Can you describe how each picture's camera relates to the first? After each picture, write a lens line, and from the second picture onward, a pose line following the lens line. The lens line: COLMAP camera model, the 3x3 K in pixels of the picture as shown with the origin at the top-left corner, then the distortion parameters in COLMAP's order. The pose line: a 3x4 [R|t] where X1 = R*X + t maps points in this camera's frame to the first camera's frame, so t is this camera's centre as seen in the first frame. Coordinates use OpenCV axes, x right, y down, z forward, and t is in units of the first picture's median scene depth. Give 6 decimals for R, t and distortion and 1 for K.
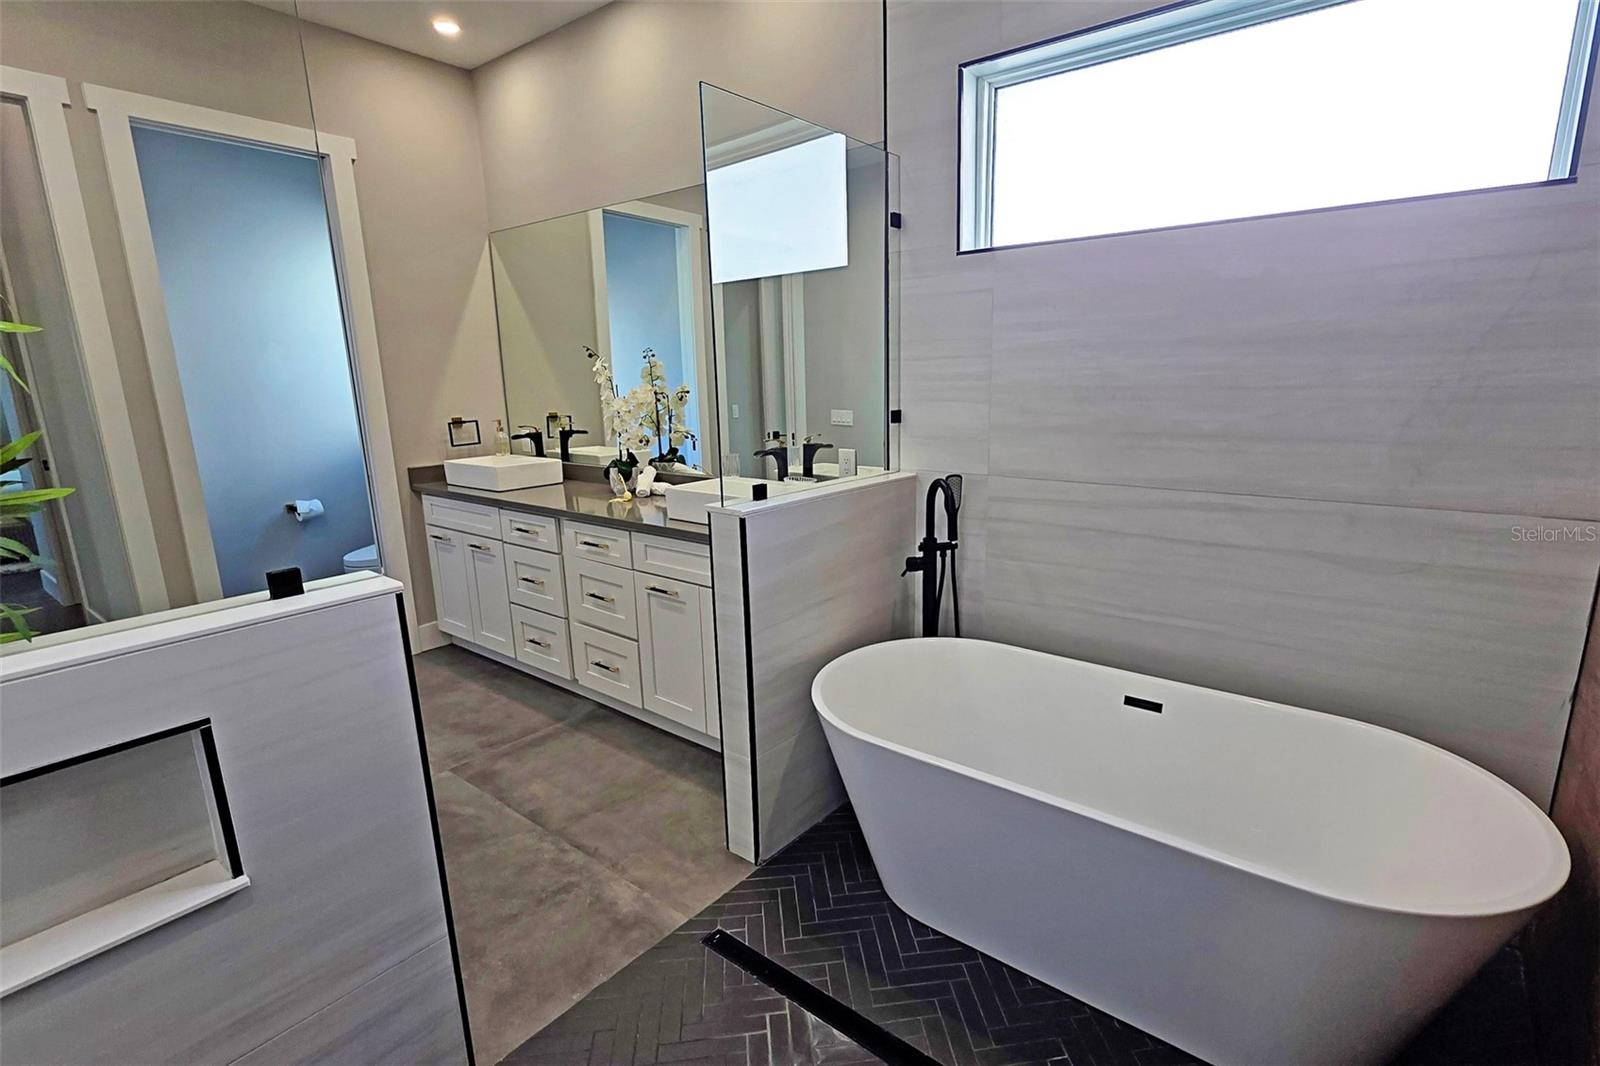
lens RADIAL K [[738.6, 0, 812.9], [0, 738.6, 532.0], [0, 0, 1]] dist [0.006584, 0.000097]
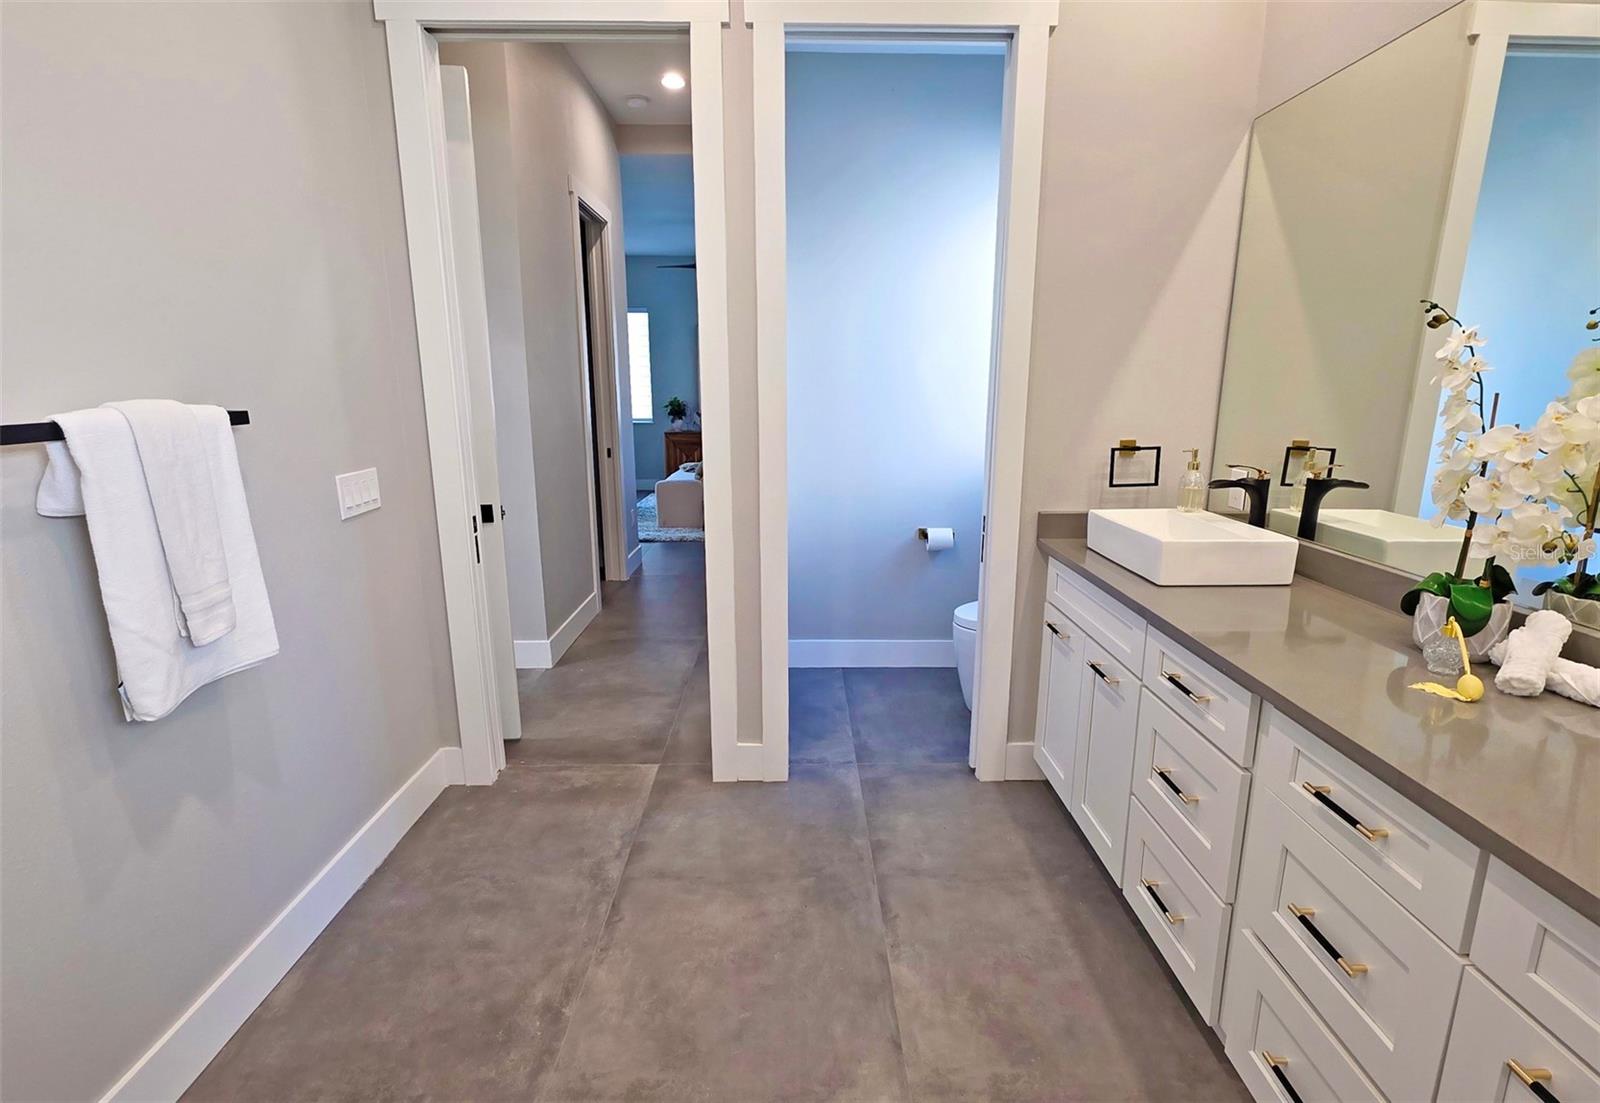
lens RADIAL K [[779.8, 0, 809.2], [0, 779.8, 561.8], [0, 0, 1]] dist [0.001327, -0.000523]
pose [[0.631589, 0.190240, -0.751601, -0.146085], [-0.176060, 0.979295, 0.099924, -0.076182], [0.755048, 0.069216, 0.652006, 0.395014]]
